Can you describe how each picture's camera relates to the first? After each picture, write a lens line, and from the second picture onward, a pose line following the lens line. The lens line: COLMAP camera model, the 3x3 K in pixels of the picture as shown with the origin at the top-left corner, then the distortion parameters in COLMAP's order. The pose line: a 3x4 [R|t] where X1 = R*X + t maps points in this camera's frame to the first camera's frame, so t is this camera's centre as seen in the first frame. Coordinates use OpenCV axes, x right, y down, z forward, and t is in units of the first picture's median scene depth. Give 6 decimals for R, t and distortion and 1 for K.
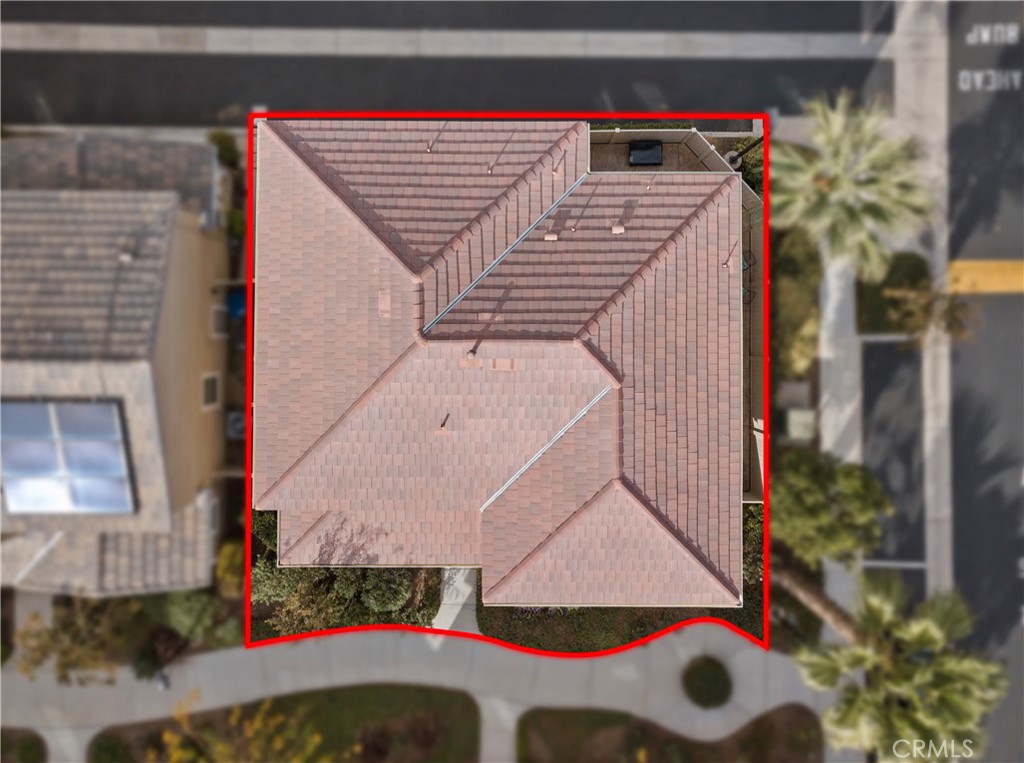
lens RADIAL K [[952.3, 0, 512.0], [0, 952.3, 381.5], [0, 0, 1]] dist [-0.019069, -0.007085]
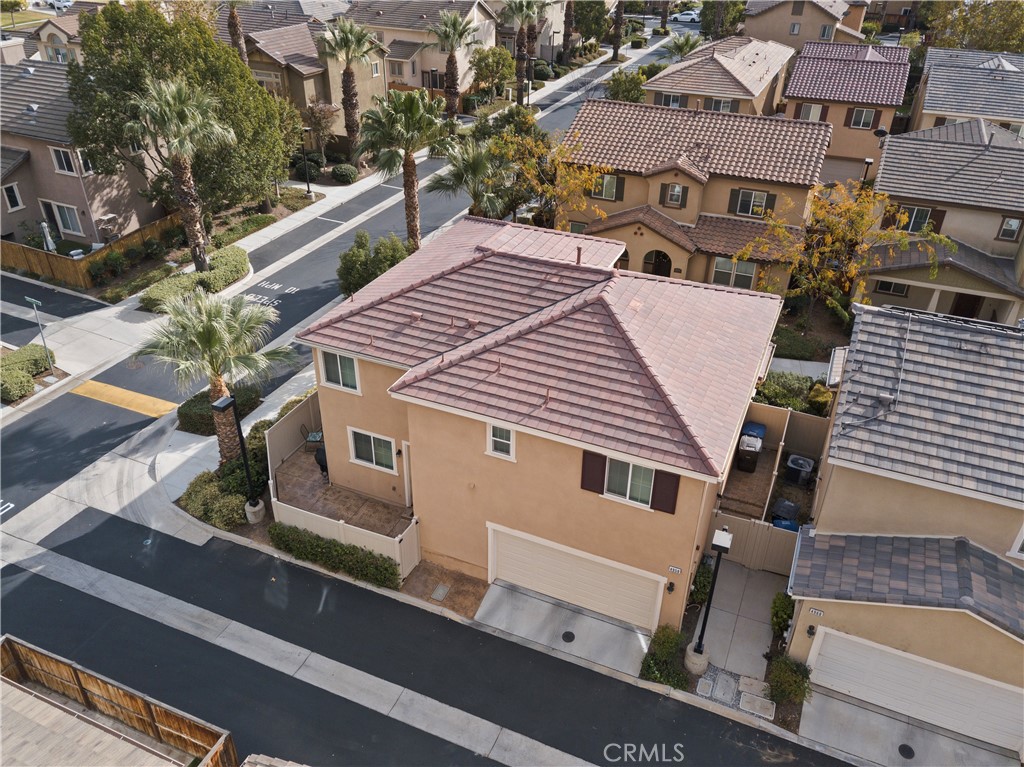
lens RADIAL K [[786.1, 0, 512.0], [0, 786.1, 383.5], [0, 0, 1]] dist [0.003411, 0.000876]
pose [[-0.917046, -0.227823, 0.327298, -0.298176], [0.398353, -0.485243, 0.778366, -0.834100], [-0.018511, 0.844177, 0.535744, 0.538123]]
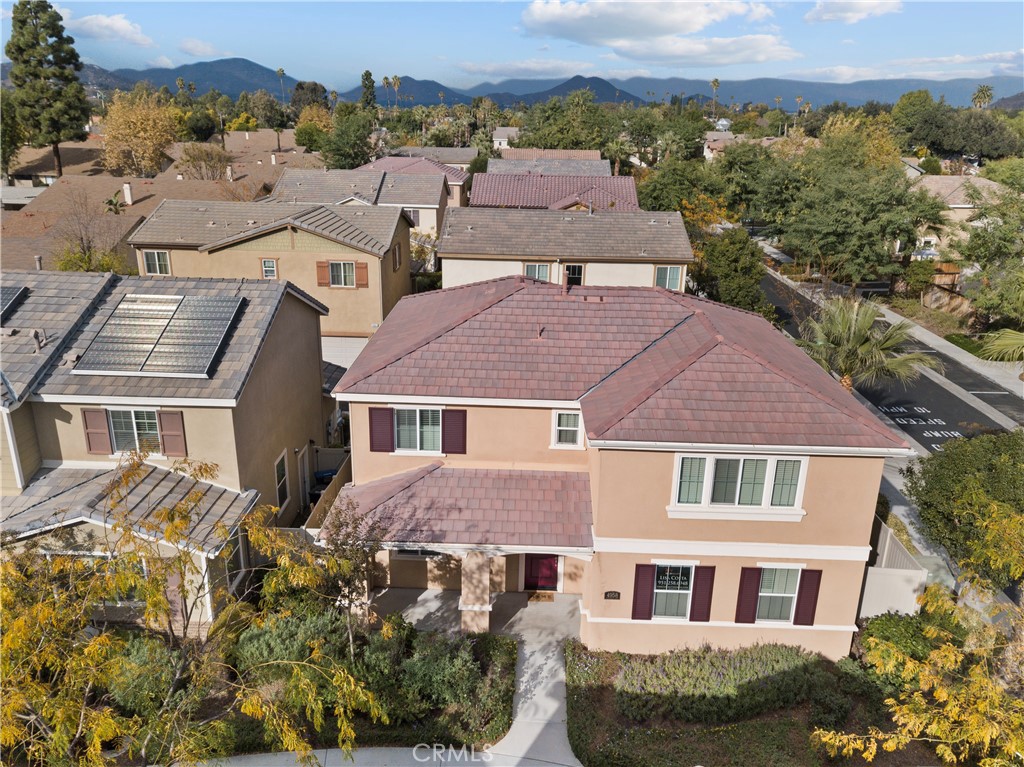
lens RADIAL K [[786.1, 0, 512.0], [0, 786.1, 383.5], [0, 0, 1]] dist [0.003411, 0.000876]
pose [[0.999701, 0.002185, -0.024334, -0.078954], [-0.023793, 0.313413, -0.949319, 0.857684], [0.005553, 0.949615, 0.313371, 0.761893]]
